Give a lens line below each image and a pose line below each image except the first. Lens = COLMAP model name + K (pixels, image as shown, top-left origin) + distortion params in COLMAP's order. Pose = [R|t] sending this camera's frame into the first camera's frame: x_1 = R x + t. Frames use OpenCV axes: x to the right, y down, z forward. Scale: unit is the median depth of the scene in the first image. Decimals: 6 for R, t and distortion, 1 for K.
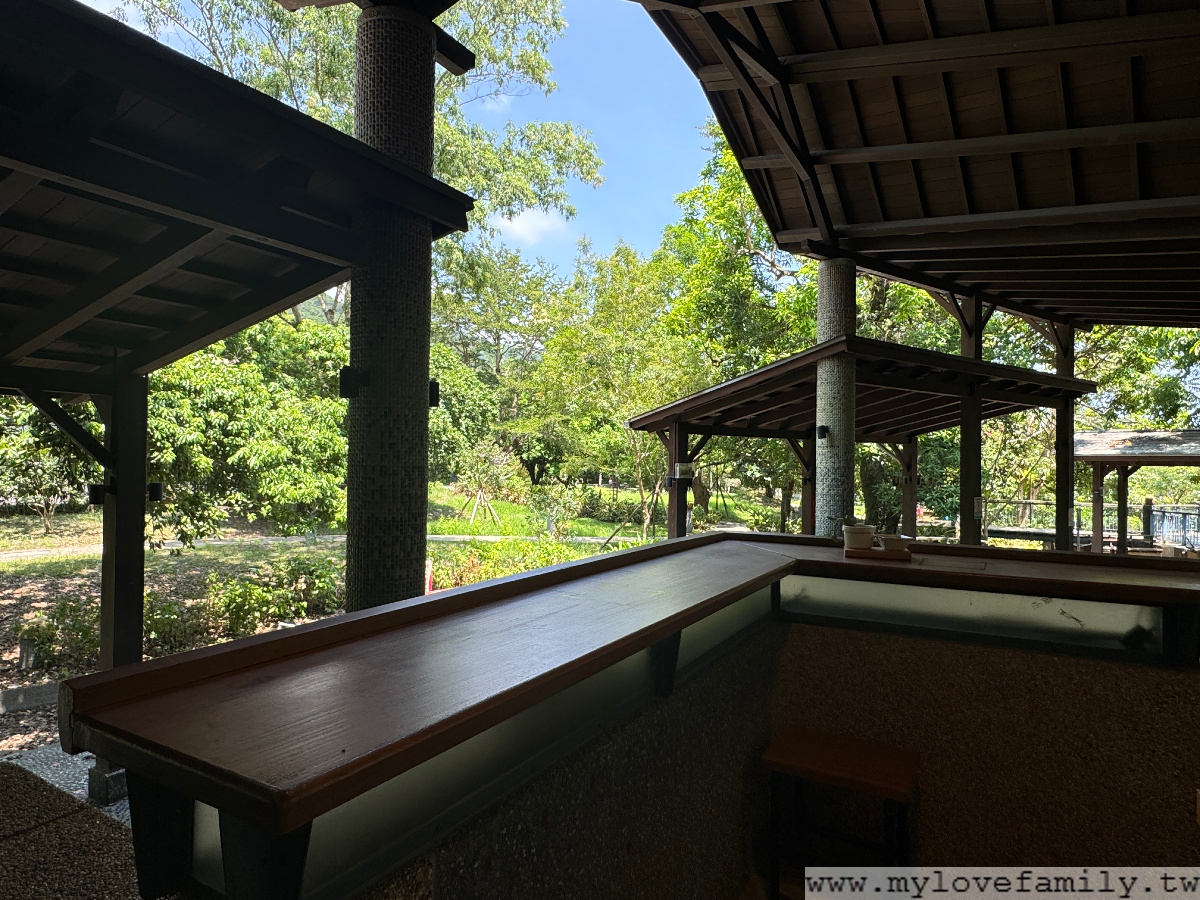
lens RADIAL K [[705.1, 0, 600.2], [0, 705.1, 452.7], [0, 0, 1]] dist [-0.006395, 0.000474]
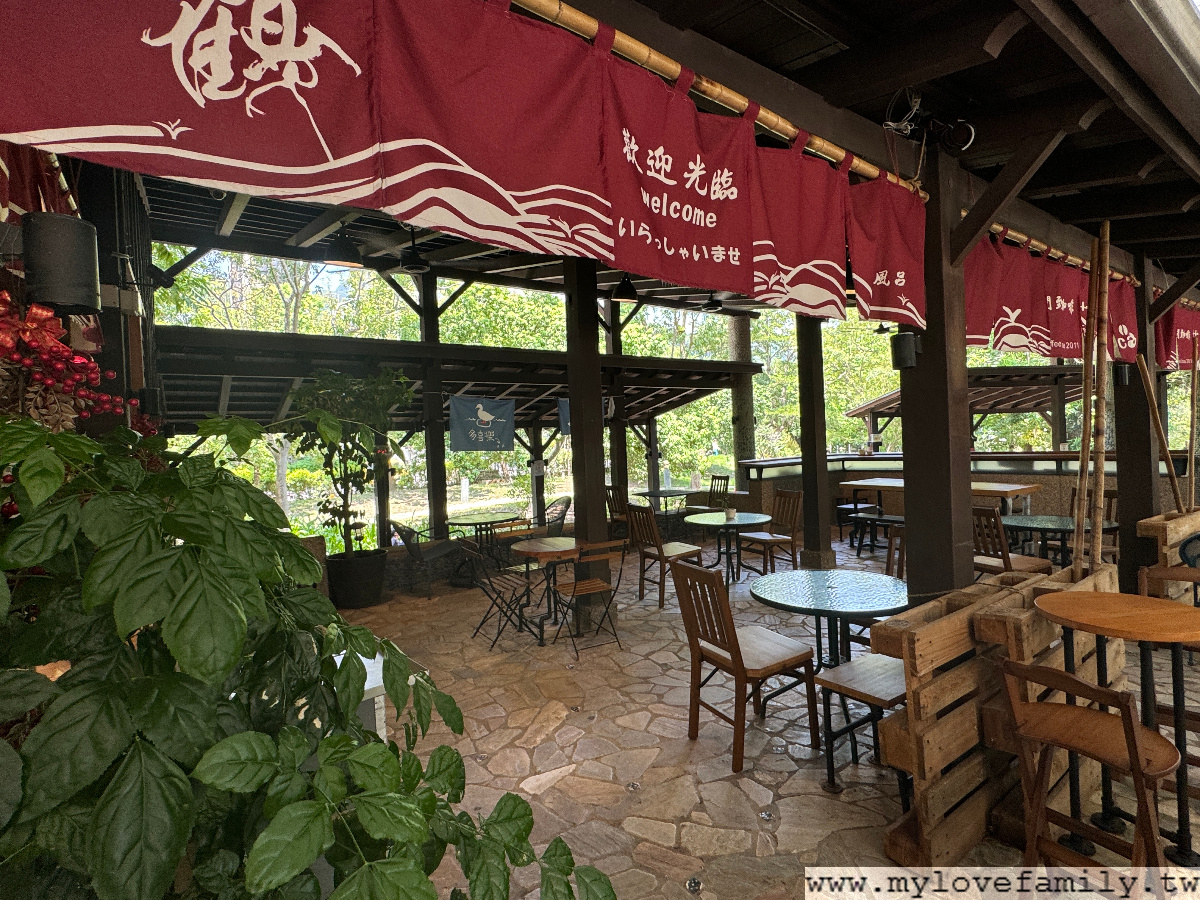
lens RADIAL K [[581.4, 0, 596.7], [0, 581.4, 447.8], [0, 0, 1]] dist [0.002078, 0.000007]
pose [[0.904573, -0.050373, -0.423332, 0.062949], [0.061103, 0.998062, 0.011804, -0.007812], [0.421917, -0.036544, 0.905898, -0.457817]]
